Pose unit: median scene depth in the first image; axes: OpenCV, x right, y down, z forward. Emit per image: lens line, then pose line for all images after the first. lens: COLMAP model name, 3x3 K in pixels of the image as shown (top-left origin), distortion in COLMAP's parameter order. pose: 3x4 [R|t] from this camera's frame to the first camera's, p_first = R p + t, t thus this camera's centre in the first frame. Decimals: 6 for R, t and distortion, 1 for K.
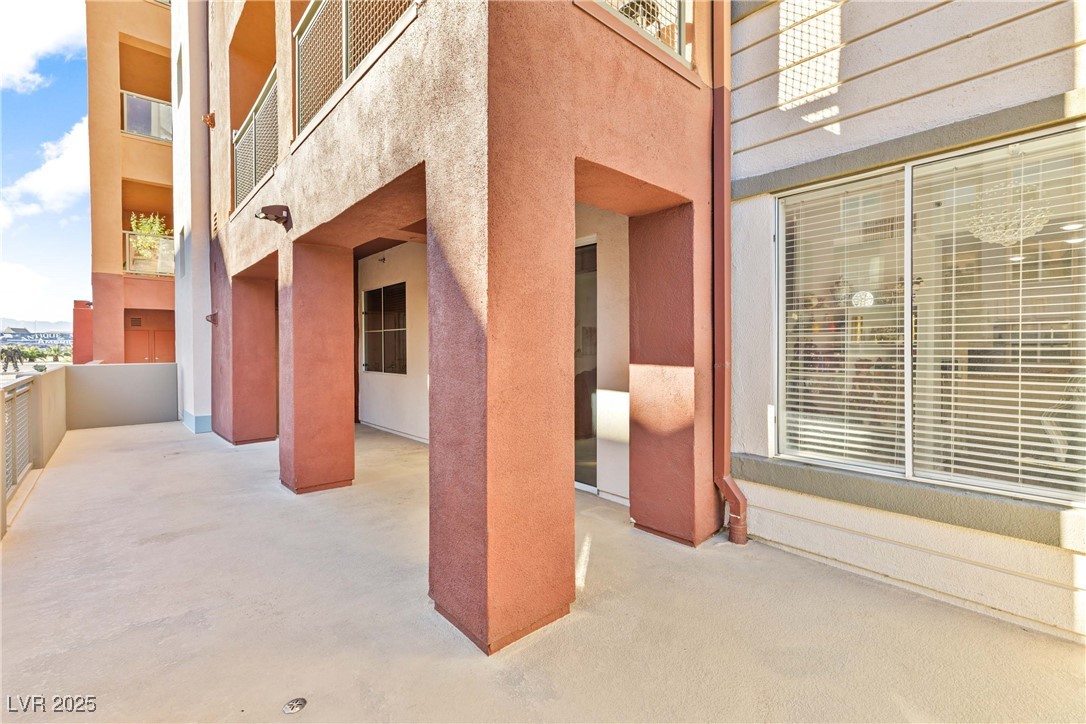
lens RADIAL K [[492.1, 0, 538.6], [0, 492.1, 351.2], [0, 0, 1]] dist [0.001030, 0.000283]
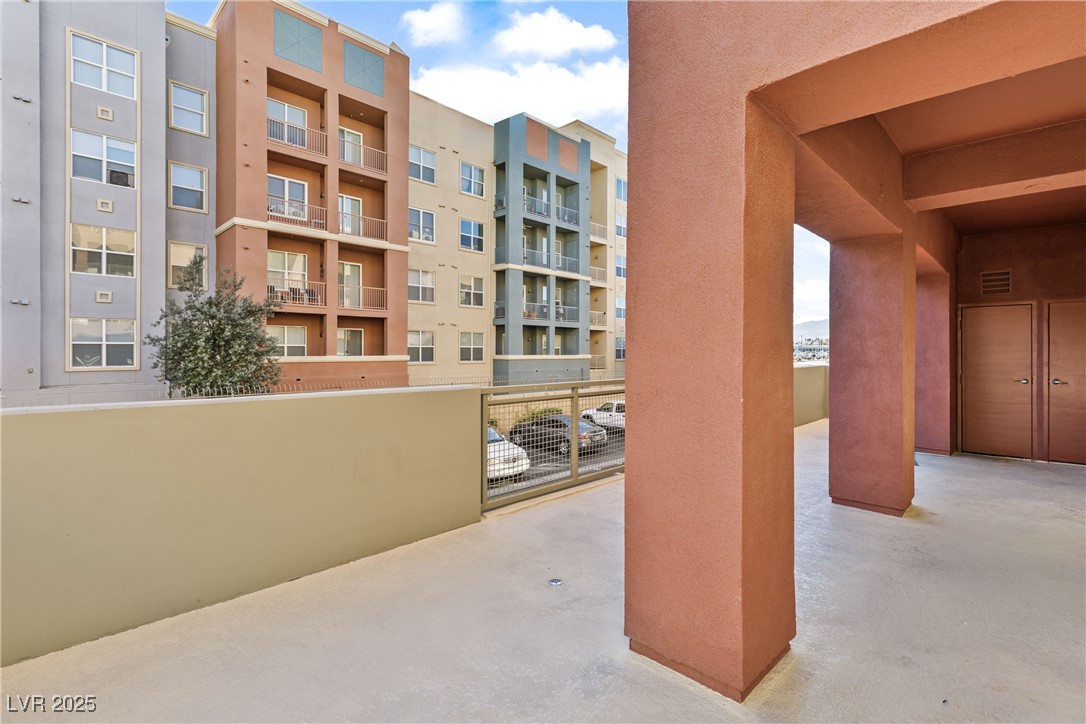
lens RADIAL K [[492.1, 0, 538.6], [0, 492.1, 351.2], [0, 0, 1]] dist [0.001030, 0.000283]
pose [[0.072809, 0.002977, -0.997341, 0.792777], [-0.013431, 0.999908, 0.002004, -0.002279], [0.997255, 0.013249, 0.072843, 0.634897]]
